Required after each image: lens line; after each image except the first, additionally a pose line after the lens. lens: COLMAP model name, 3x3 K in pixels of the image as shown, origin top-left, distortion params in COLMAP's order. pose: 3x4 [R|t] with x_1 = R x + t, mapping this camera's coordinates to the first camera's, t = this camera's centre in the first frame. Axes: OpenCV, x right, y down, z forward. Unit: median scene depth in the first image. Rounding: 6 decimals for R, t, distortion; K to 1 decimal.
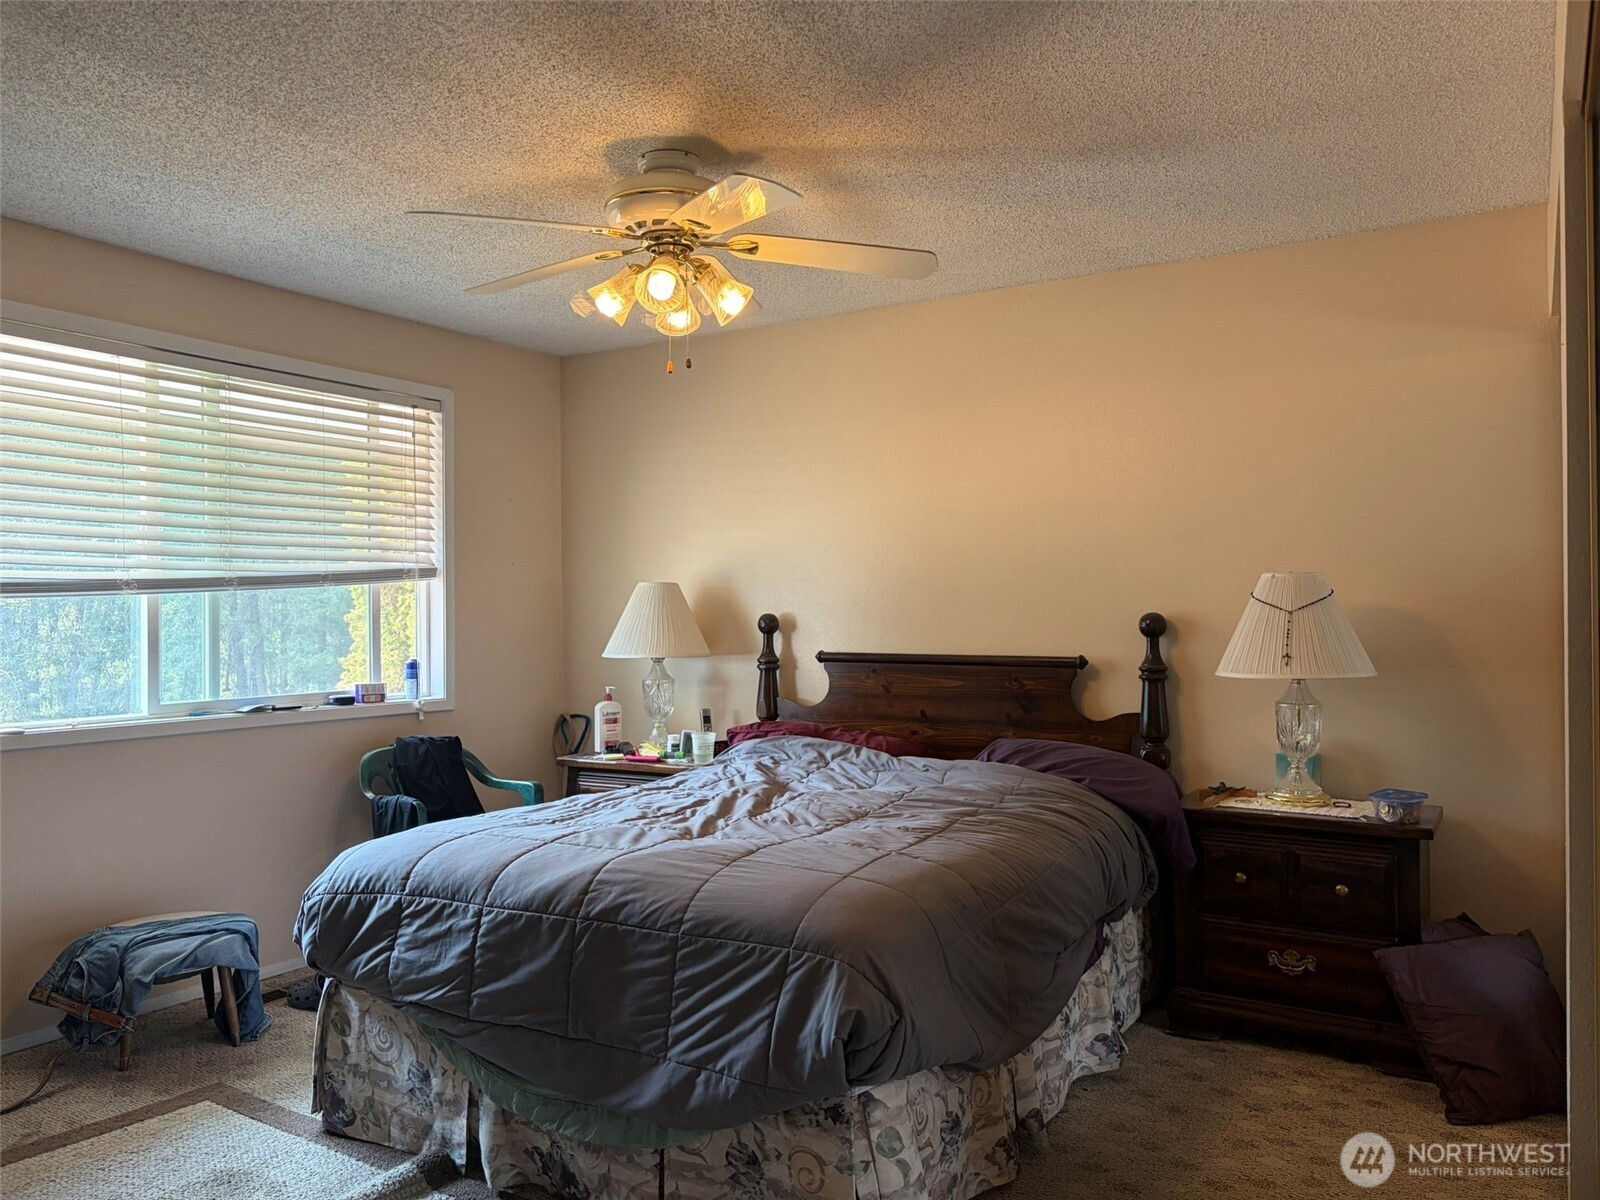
lens RADIAL K [[1211.4, 0, 803.7], [0, 1211.4, 604.0], [0, 0, 1]] dist [0.041960, -0.042410]
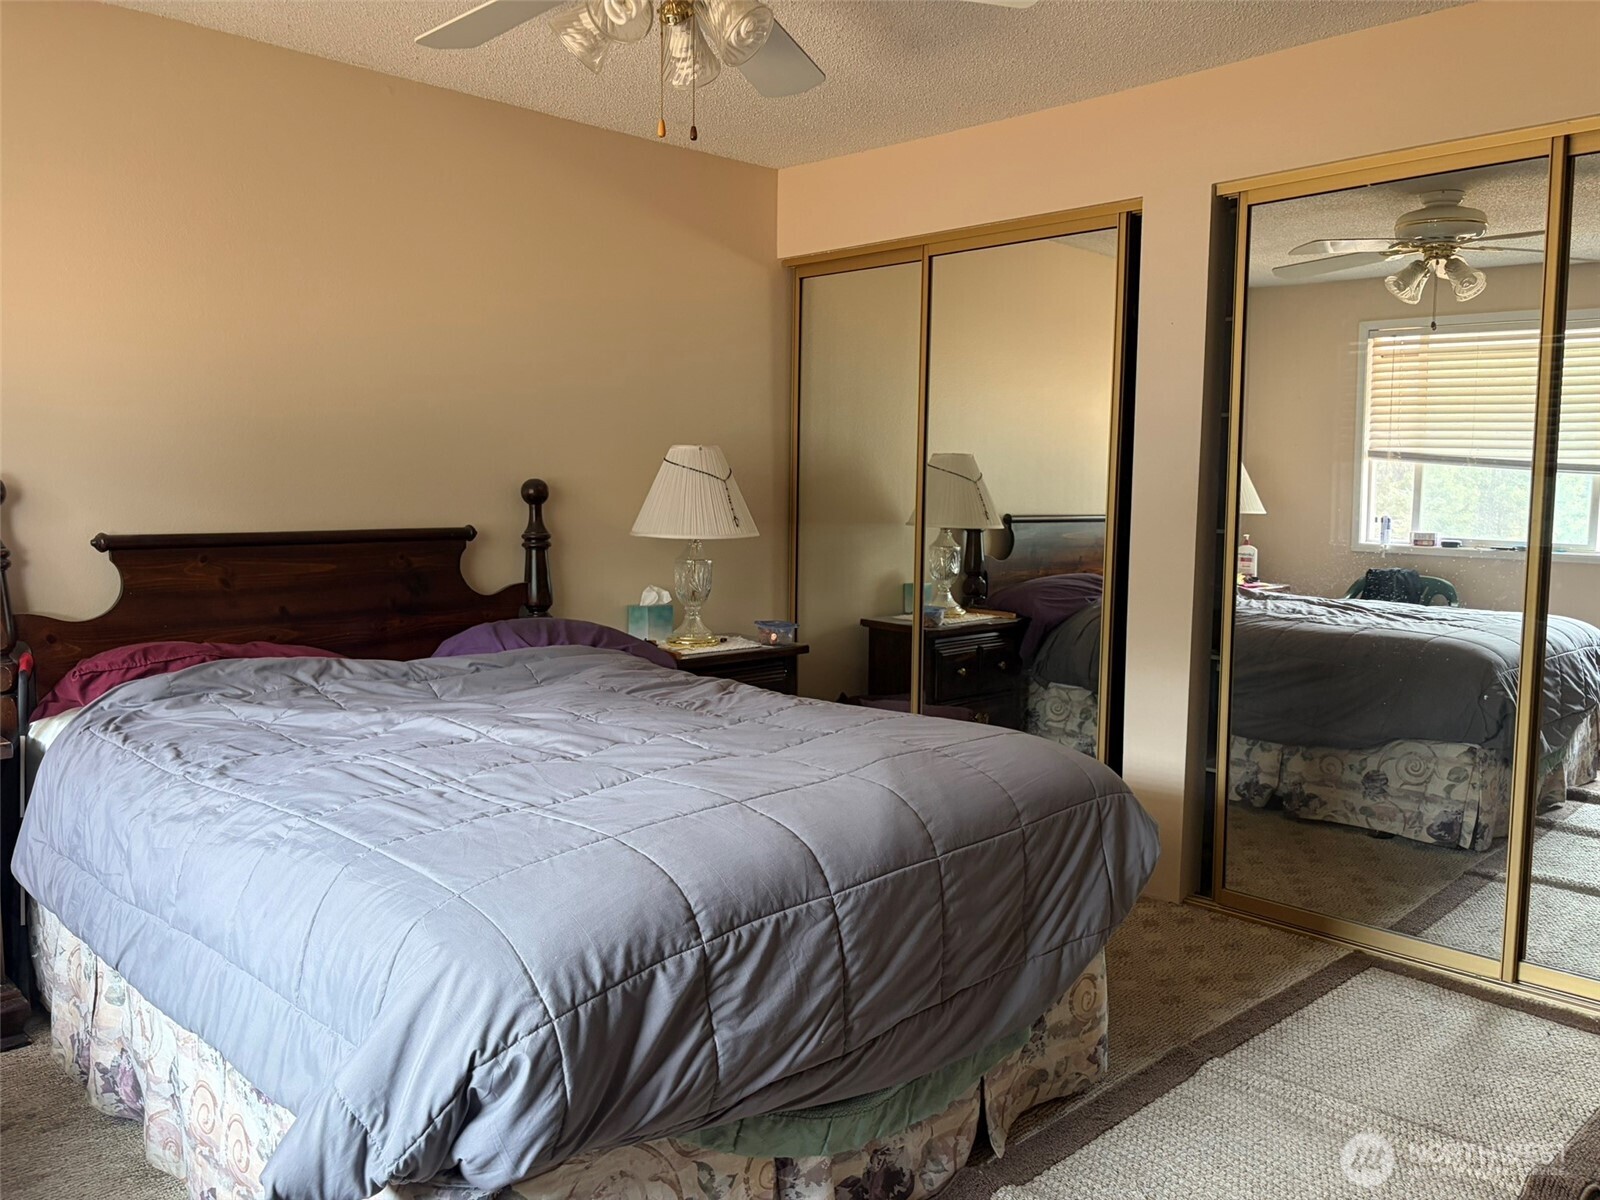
lens RADIAL K [[1211.4, 0, 804.7], [0, 1211.4, 595.3], [0, 0, 1]] dist [0.041960, -0.042410]
pose [[0.239393, -0.087111, 0.967007, -0.609735], [-0.012772, 0.995598, 0.092848, 0.007360], [-0.970839, -0.034578, 0.237227, 0.561401]]
